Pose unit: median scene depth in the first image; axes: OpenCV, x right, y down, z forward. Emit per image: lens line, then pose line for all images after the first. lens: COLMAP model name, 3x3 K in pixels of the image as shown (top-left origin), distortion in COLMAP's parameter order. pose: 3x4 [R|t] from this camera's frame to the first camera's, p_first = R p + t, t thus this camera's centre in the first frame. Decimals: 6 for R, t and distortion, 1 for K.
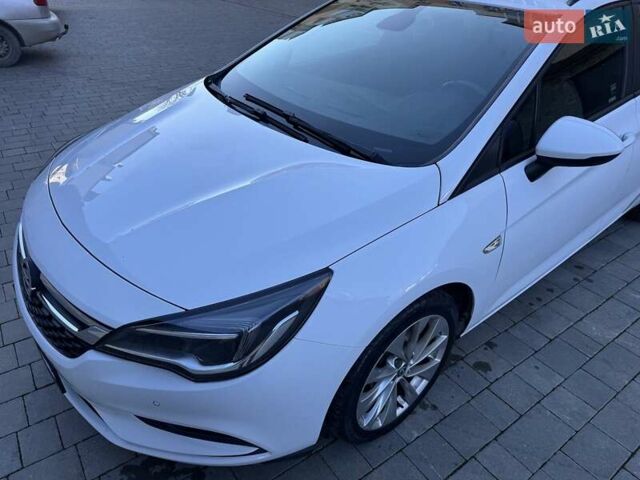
lens RADIAL K [[465.5, 0, 319.1], [0, 465.5, 214.9], [0, 0, 1]] dist [0.034054, -0.032813]
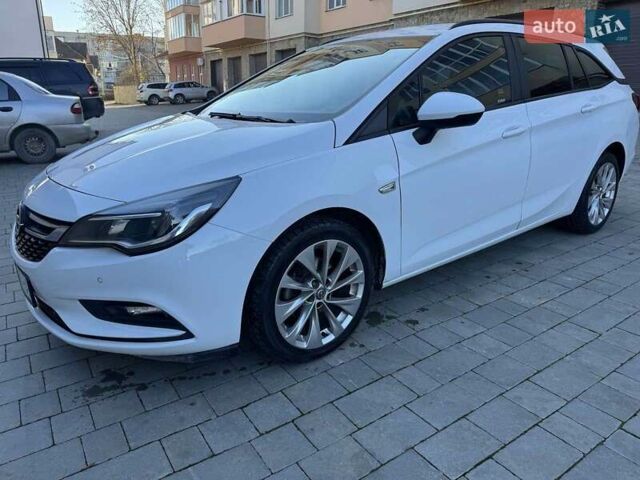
lens RADIAL K [[450.8, 0, 322.0], [0, 450.8, 215.8], [0, 0, 1]] dist [0.146326, -0.196593]
pose [[0.998080, -0.047568, -0.039673, 0.219290], [0.036228, 0.967827, -0.248994, 0.398377], [0.050240, 0.247079, 0.967692, -0.152027]]
